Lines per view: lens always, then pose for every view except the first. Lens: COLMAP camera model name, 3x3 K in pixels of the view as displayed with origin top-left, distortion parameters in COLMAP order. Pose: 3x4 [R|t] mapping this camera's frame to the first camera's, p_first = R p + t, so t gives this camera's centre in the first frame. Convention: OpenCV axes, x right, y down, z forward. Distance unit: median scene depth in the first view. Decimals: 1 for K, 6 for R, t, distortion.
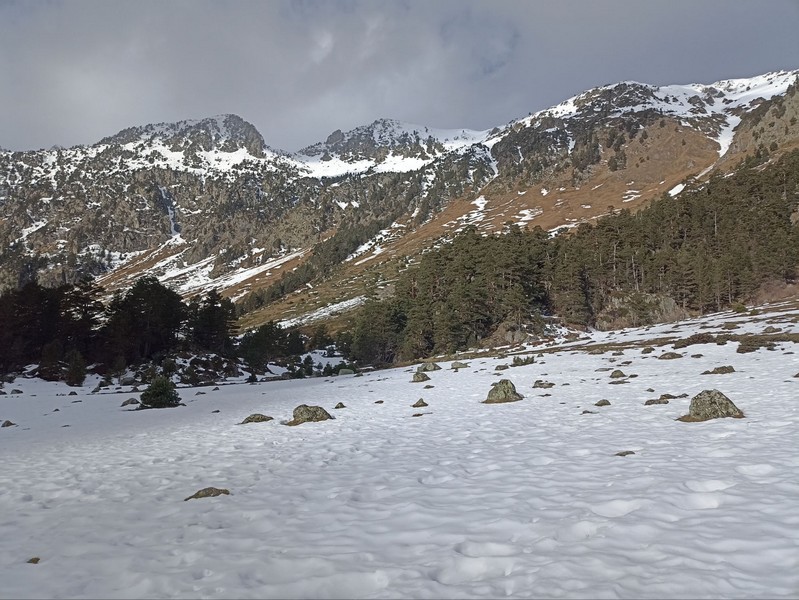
lens RADIAL K [[601.0, 0, 411.8], [0, 601.0, 302.8], [0, 0, 1]] dist [0.035270, -0.034255]
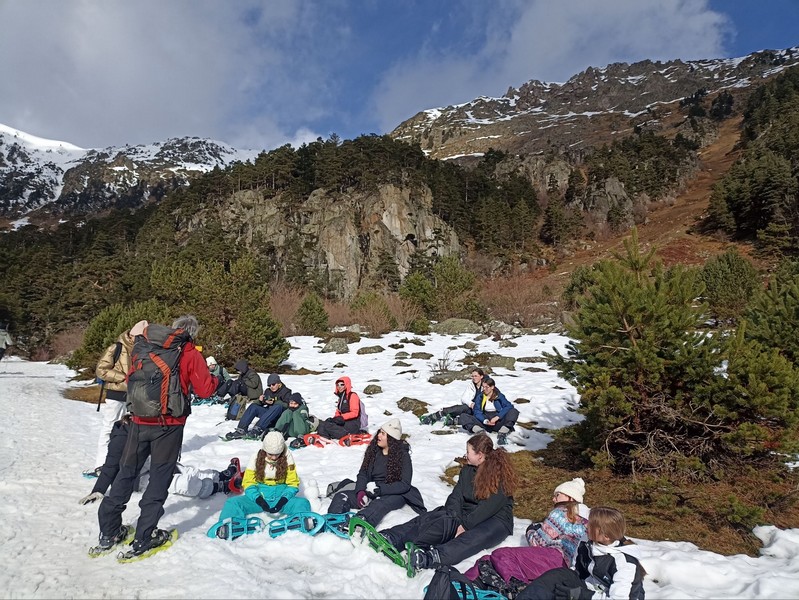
lens RADIAL K [[584.7, 0, 395.3], [0, 584.7, 299.7], [0, 0, 1]] dist [0.040842, -0.029855]
pose [[0.850941, 0.089355, 0.517605, 0.288379], [-0.067143, 0.995844, -0.061531, -0.019954], [-0.520953, 0.017606, 0.853404, -0.494819]]
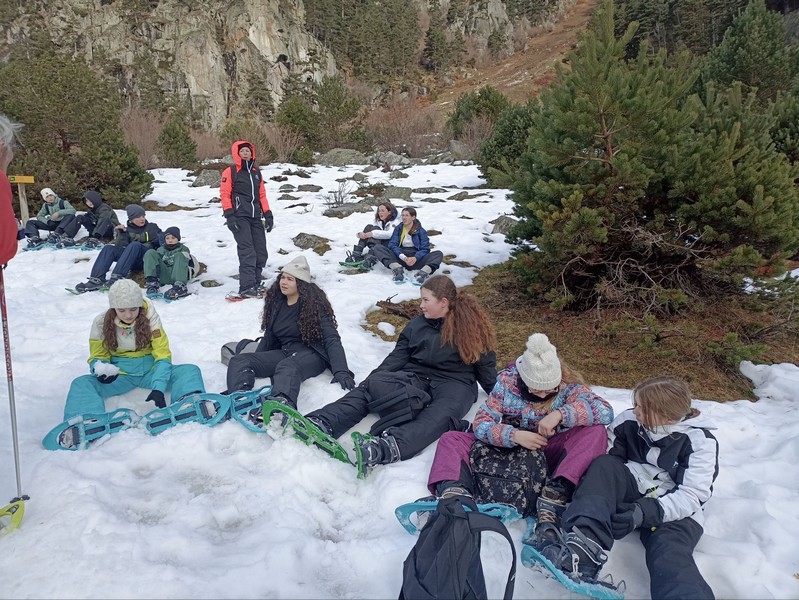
lens RADIAL K [[584.7, 0, 395.3], [0, 584.7, 299.7], [0, 0, 1]] dist [0.040842, -0.029855]
pose [[0.728183, -0.099087, 0.678183, 0.289564], [-0.054865, 0.977891, 0.201787, -0.019568], [-0.683183, -0.184147, 0.706647, -0.492044]]
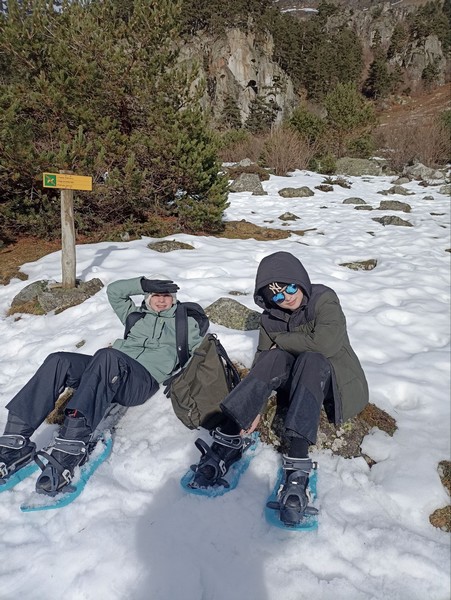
lens RADIAL K [[439.1, 0, 224.4], [0, 439.1, 299.0], [0, 0, 1]] dist [0.040842, -0.029855]
pose [[0.847036, -0.046790, 0.529472, 0.292882], [-0.116629, 0.955482, 0.271019, -0.019203], [-0.518582, -0.291314, 0.803871, -0.474772]]
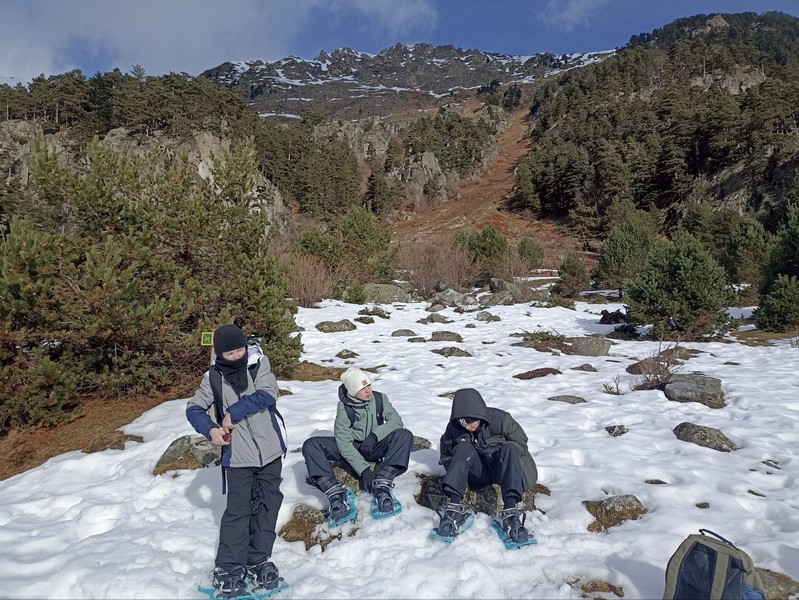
lens RADIAL K [[584.7, 0, 395.3], [0, 584.7, 299.7], [0, 0, 1]] dist [0.040842, -0.029855]
pose [[0.632497, 0.072472, 0.771165, 0.288519], [-0.077931, 0.996515, -0.029731, -0.019390], [-0.770632, -0.041293, 0.635941, -0.476079]]
